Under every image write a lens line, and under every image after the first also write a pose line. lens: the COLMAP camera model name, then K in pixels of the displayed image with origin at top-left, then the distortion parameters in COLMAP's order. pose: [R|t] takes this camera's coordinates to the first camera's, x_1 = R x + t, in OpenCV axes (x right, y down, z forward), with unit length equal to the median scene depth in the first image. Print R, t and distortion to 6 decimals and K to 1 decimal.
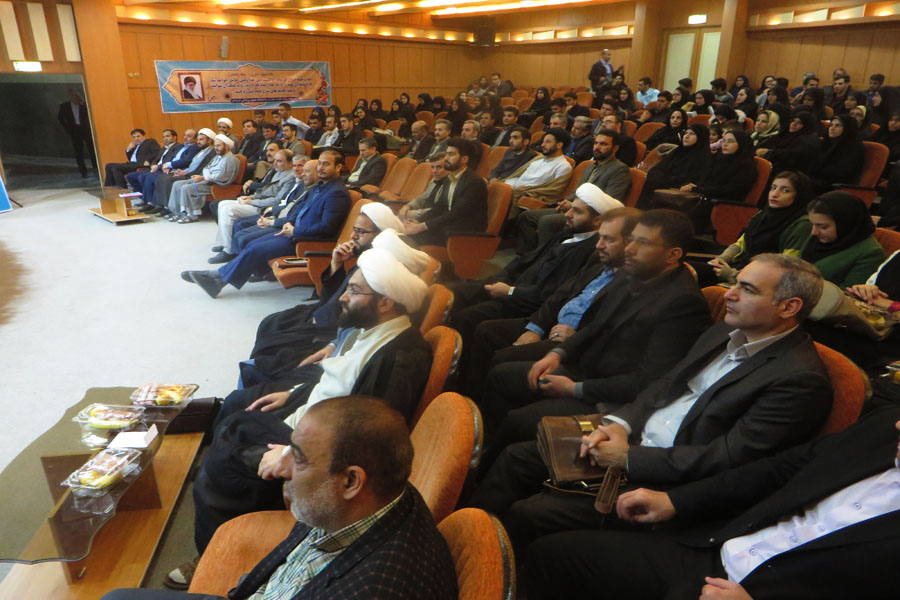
lens RADIAL K [[717.5, 0, 448.8], [0, 717.5, 300.5], [0, 0, 1]] dist [-0.006501, -0.008442]
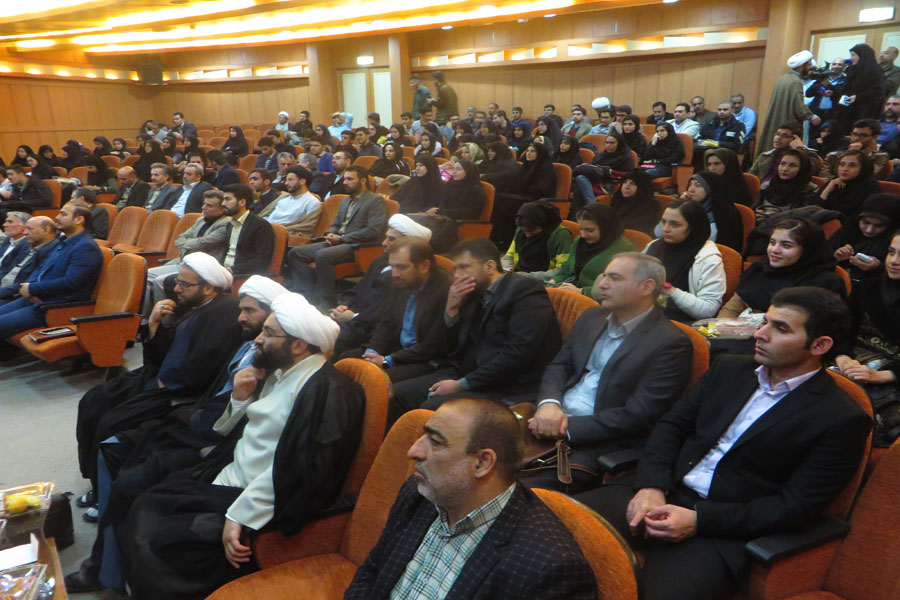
lens RADIAL K [[717.5, 0, 454.6], [0, 717.5, 303.2], [0, 0, 1]] dist [-0.006501, -0.008442]
pose [[0.874688, -0.142389, 0.463299, -0.129794], [0.160823, 0.986983, -0.000291, -0.007181], [-0.457227, 0.074764, 0.886202, -0.003904]]
